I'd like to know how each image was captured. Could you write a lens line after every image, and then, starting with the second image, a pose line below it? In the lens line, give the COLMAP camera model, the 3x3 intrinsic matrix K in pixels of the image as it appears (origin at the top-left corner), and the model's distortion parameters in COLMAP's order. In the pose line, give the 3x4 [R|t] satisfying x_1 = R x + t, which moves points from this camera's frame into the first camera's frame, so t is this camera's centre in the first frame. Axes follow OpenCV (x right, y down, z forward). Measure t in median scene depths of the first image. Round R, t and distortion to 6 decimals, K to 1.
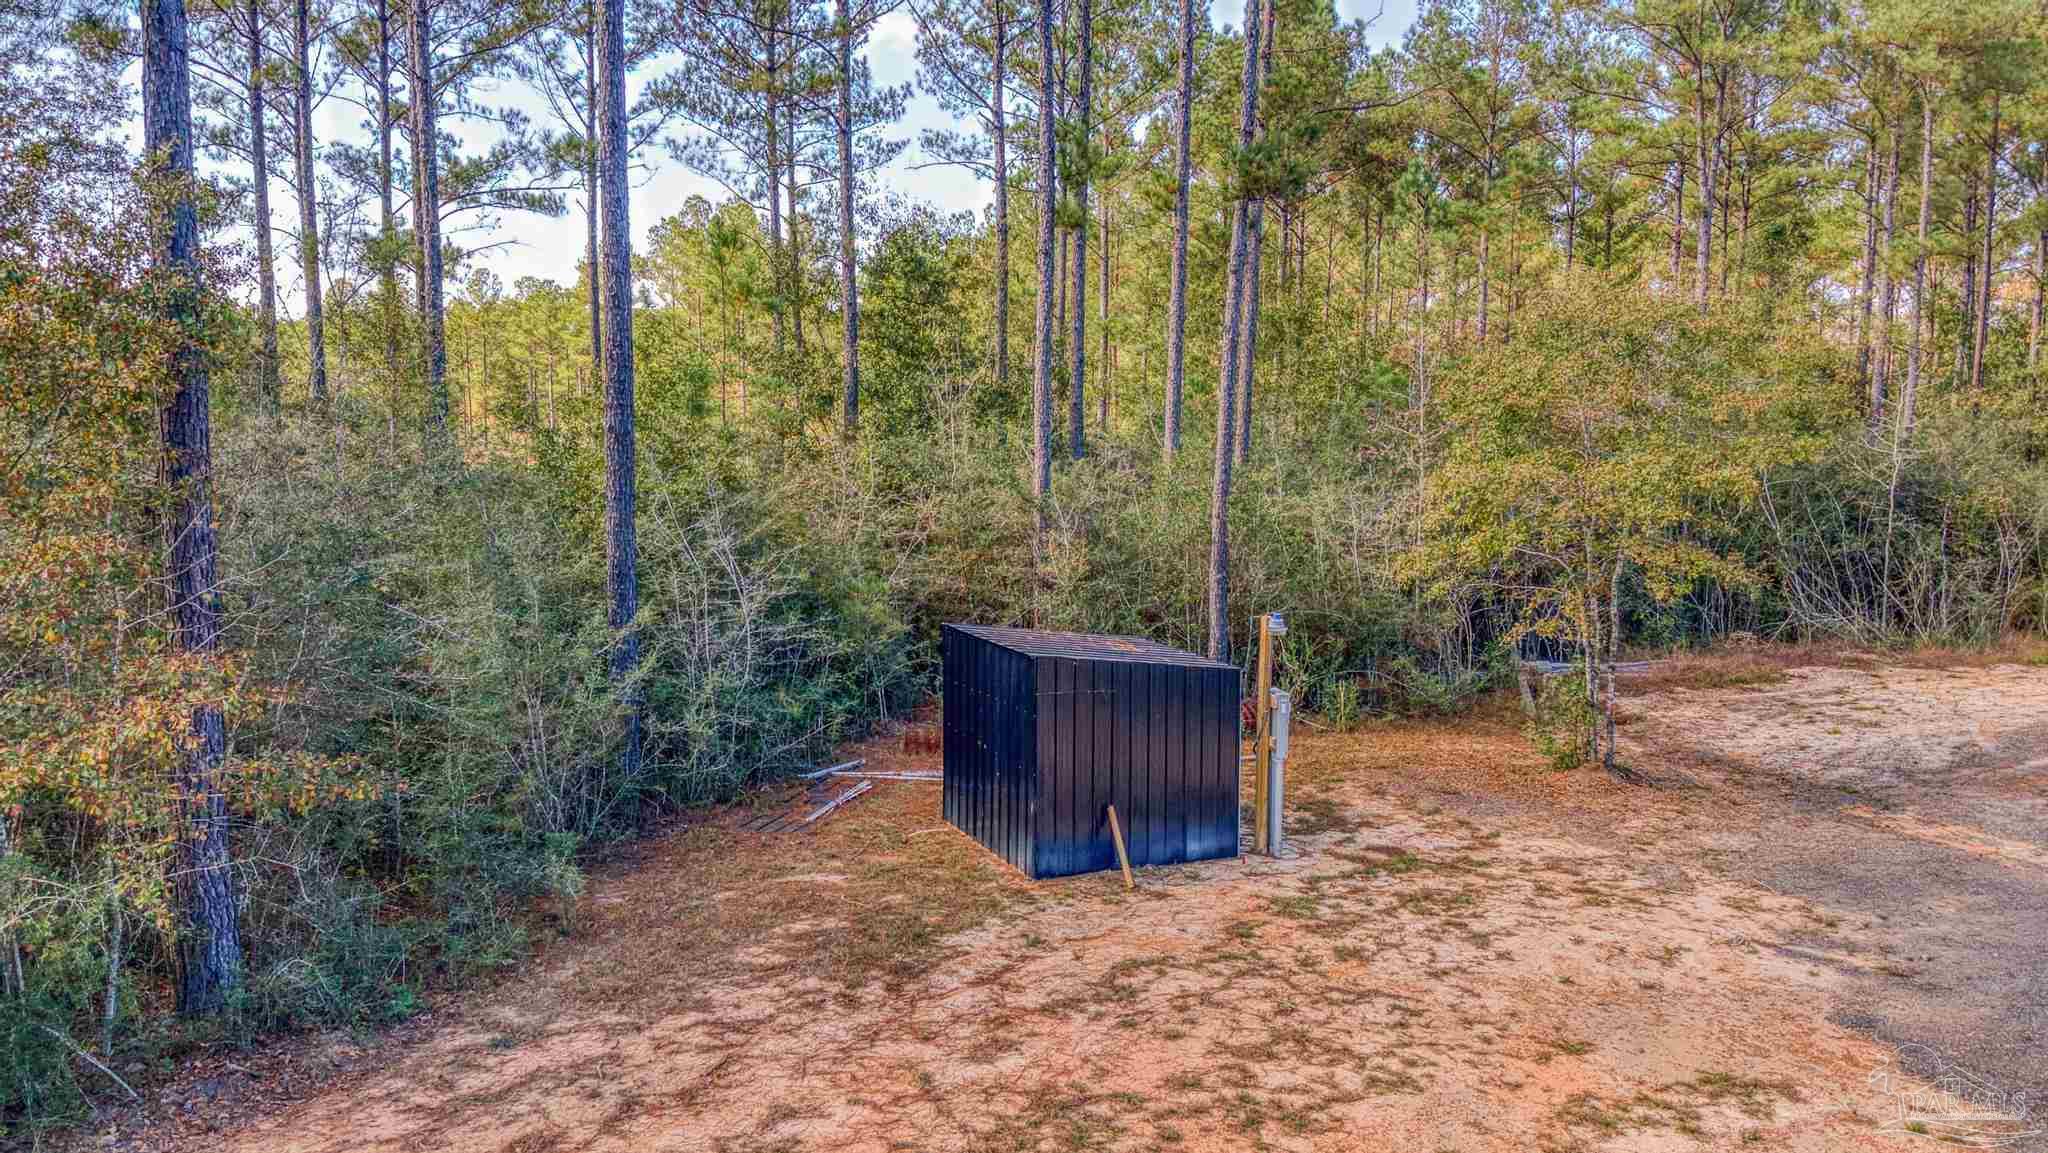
lens RADIAL K [[1575.8, 0, 1024.4], [0, 1575.8, 578.7], [0, 0, 1]] dist [-0.006402, -0.004589]
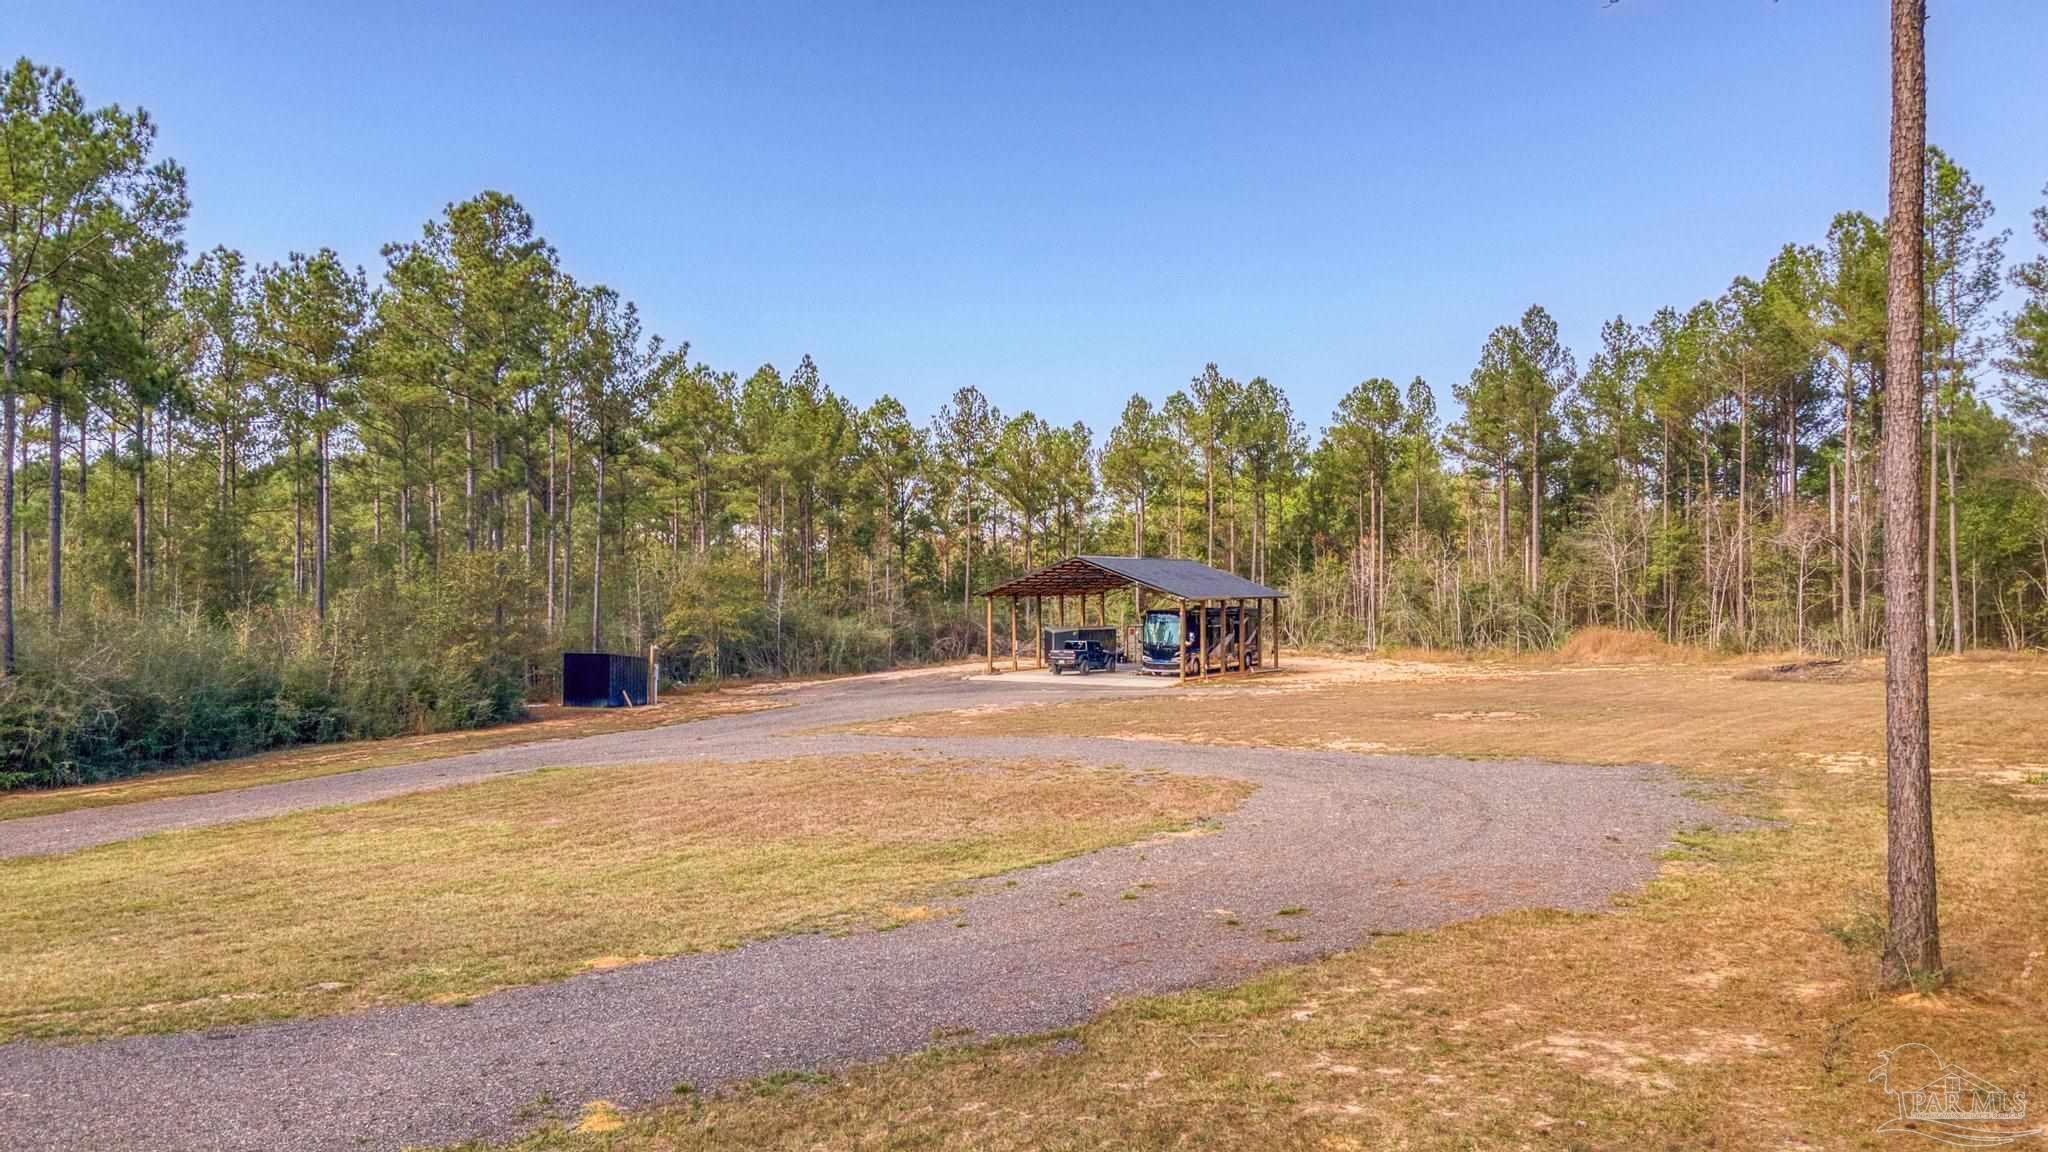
lens RADIAL K [[1575.8, 0, 1024.2], [0, 1575.8, 575.0], [0, 0, 1]] dist [-0.006402, -0.004589]
pose [[0.790647, -0.005801, 0.612245, -0.791056], [0.082548, 0.991835, -0.097204, 0.160428], [-0.606682, 0.127393, 0.784671, -1.426353]]
